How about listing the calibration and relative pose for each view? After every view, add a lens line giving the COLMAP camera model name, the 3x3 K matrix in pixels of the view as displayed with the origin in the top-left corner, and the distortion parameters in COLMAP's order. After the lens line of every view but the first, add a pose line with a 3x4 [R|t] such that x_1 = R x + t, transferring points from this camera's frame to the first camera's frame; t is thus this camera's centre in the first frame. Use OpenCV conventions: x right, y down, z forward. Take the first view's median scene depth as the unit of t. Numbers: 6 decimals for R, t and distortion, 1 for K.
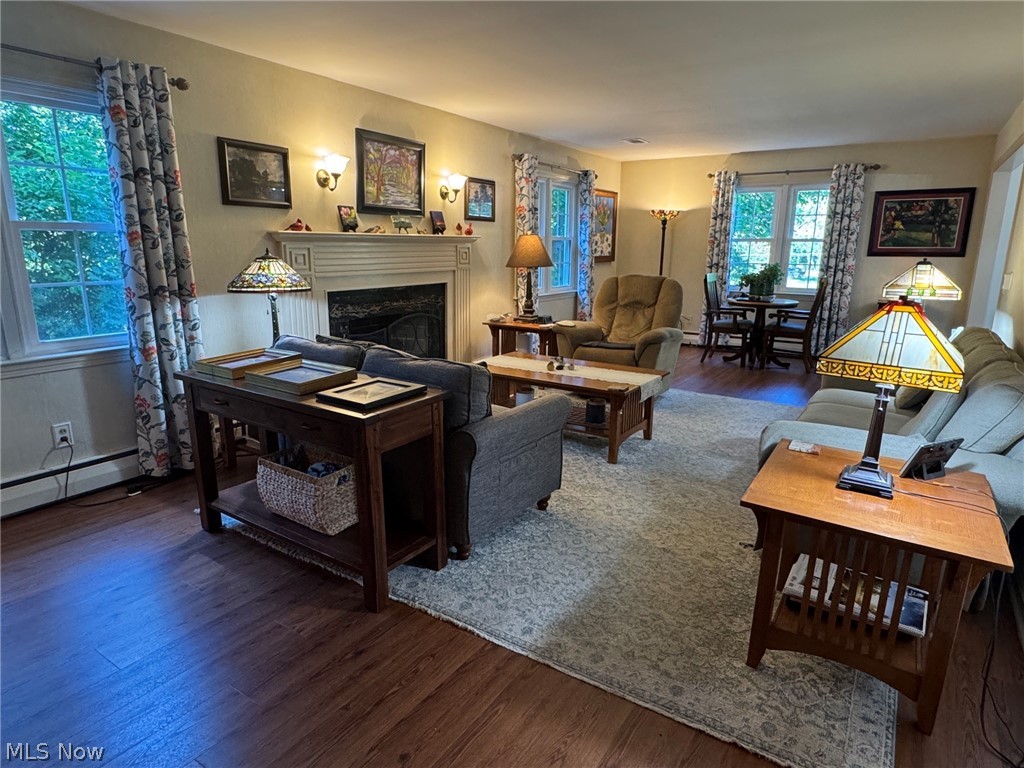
lens RADIAL K [[605.9, 0, 512.0], [0, 605.9, 384.0], [0, 0, 1]] dist [-0.002366, 0.000559]
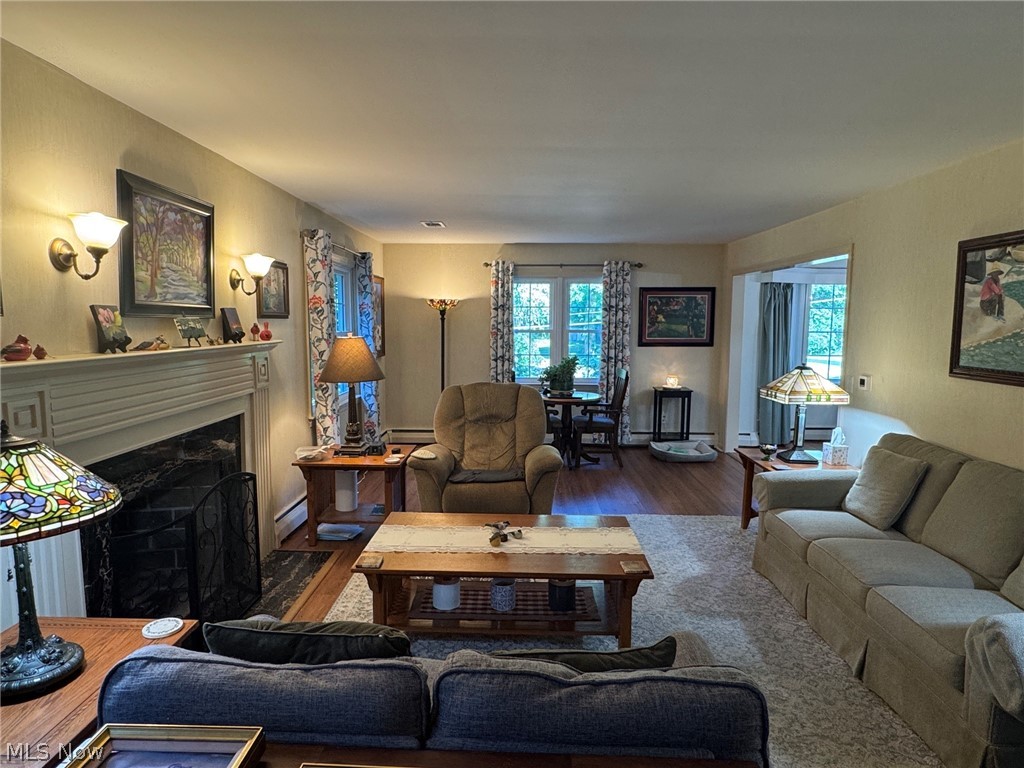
lens RADIAL K [[605.9, 0, 512.0], [0, 605.9, 384.0], [0, 0, 1]] dist [-0.002366, 0.000559]
pose [[0.846149, -0.059333, 0.529633, -0.184468], [0.120643, 0.989311, -0.081912, -0.097823], [-0.519111, 0.133206, 0.844263, 0.260590]]
